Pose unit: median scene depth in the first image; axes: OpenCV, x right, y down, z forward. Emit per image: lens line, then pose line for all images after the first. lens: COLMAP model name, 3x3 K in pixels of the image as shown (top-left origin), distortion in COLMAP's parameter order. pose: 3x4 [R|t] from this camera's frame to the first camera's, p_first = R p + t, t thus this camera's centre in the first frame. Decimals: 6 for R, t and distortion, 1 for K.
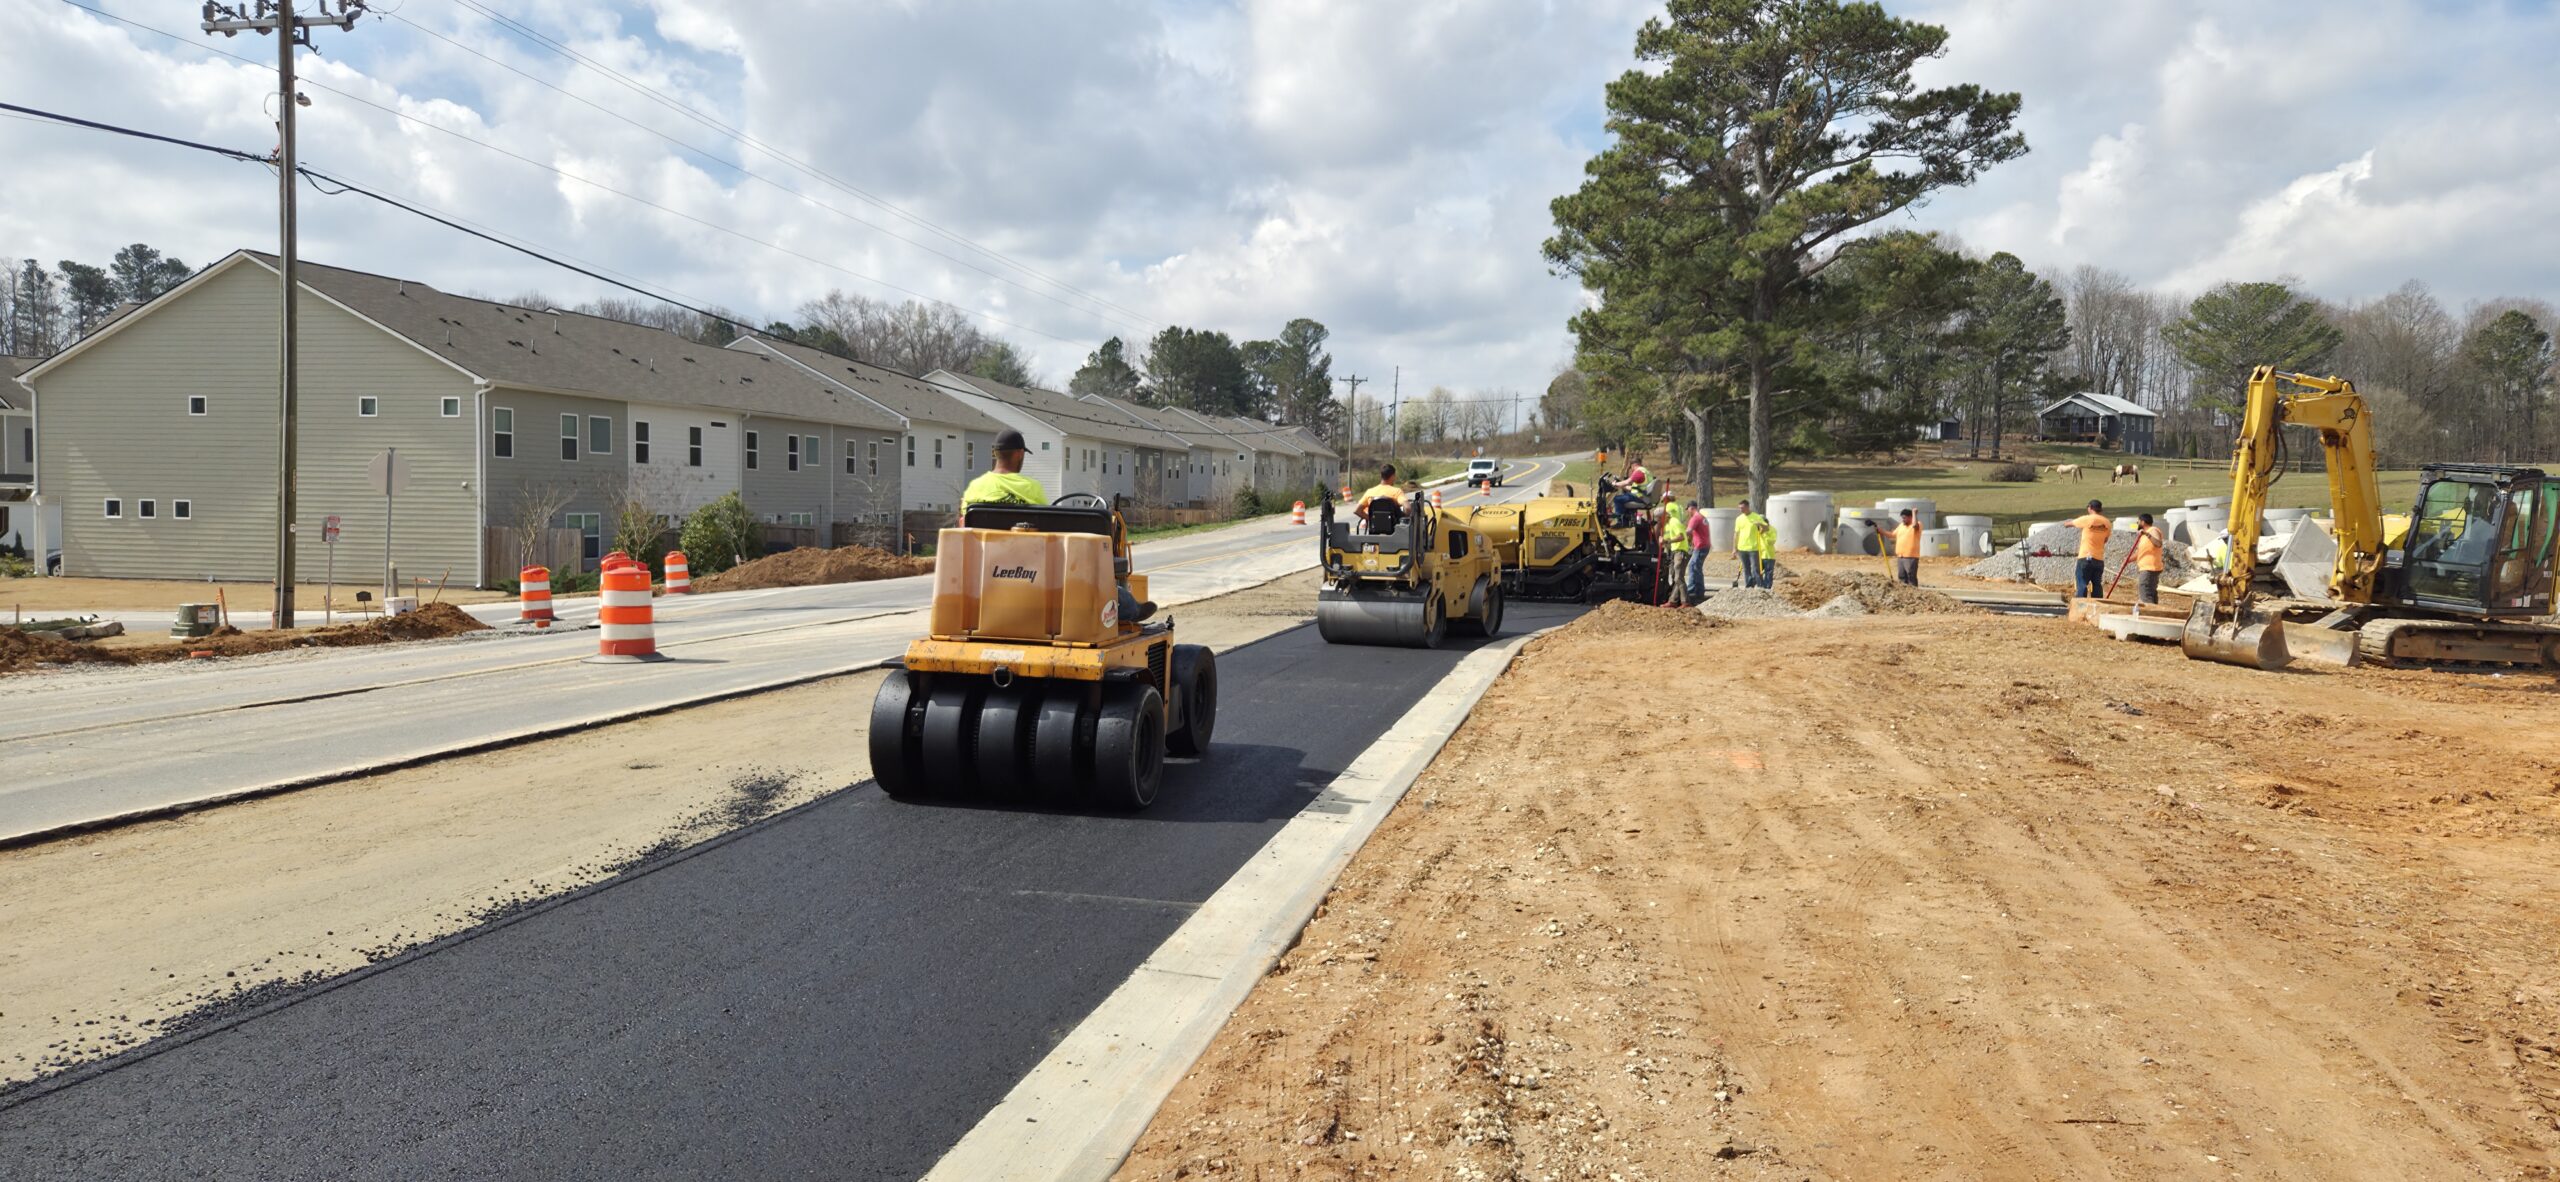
lens RADIAL K [[1689.7, 0, 1311.2], [0, 1689.7, 599.3], [0, 0, 1]] dist [0.053460, -0.037502]
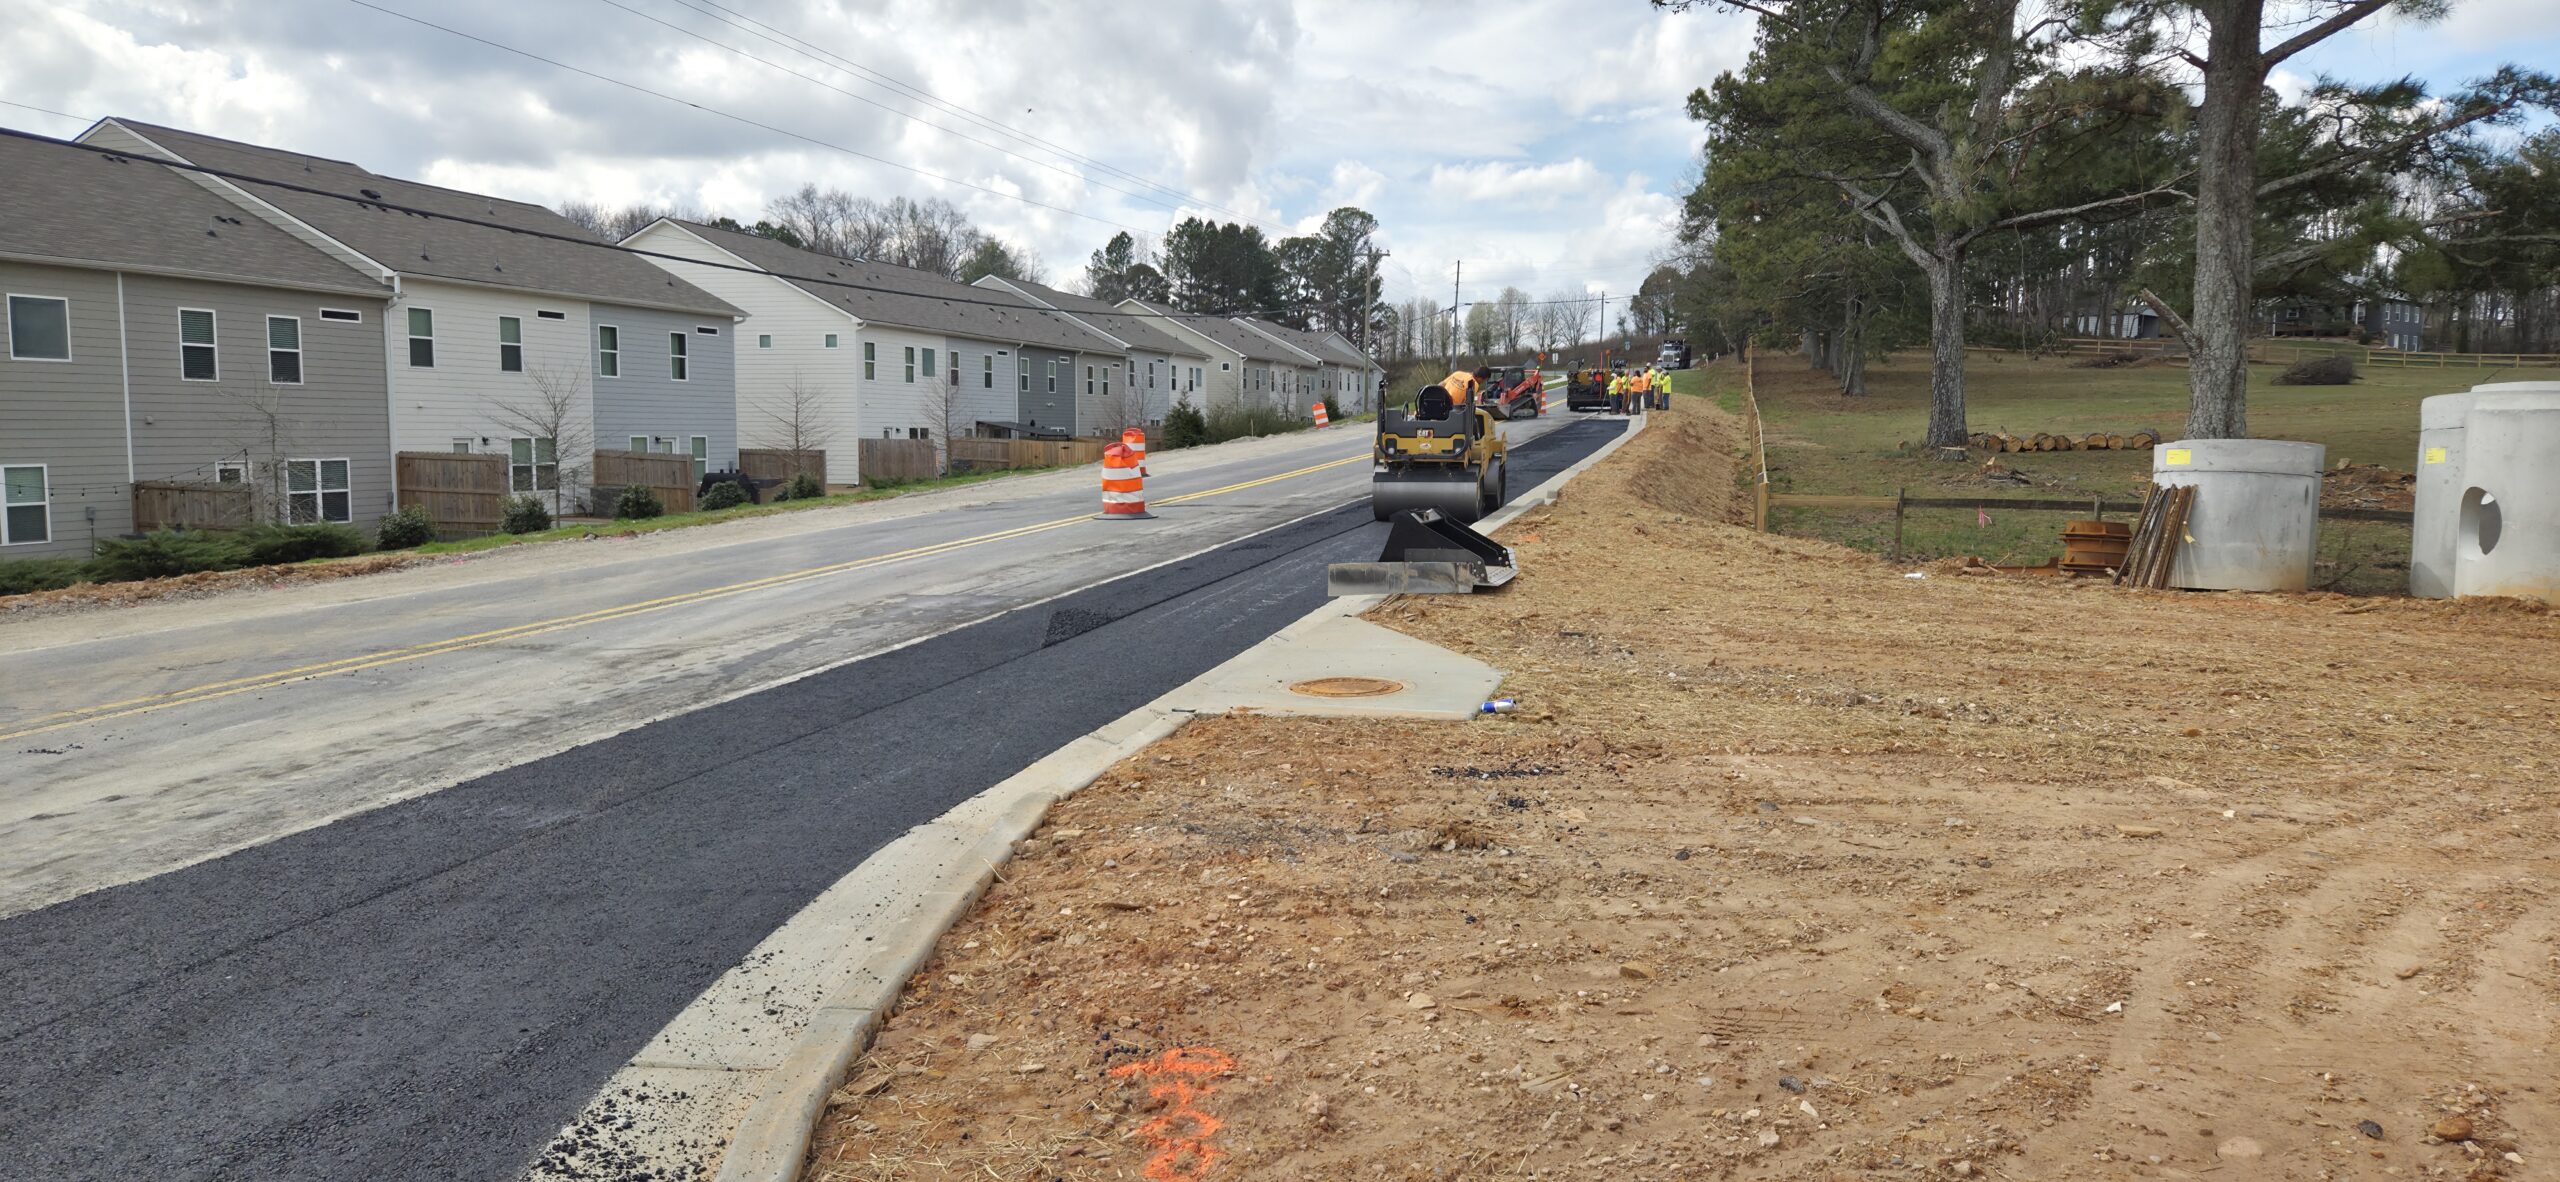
lens RADIAL K [[1689.7, 0, 1296.3], [0, 1689.7, 590.0], [0, 0, 1]] dist [0.053460, -0.037502]
pose [[0.998235, -0.004863, -0.059194, 0.019489], [0.007211, 0.999193, 0.039511, -0.009143], [0.058954, -0.039868, 0.997464, 0.154818]]
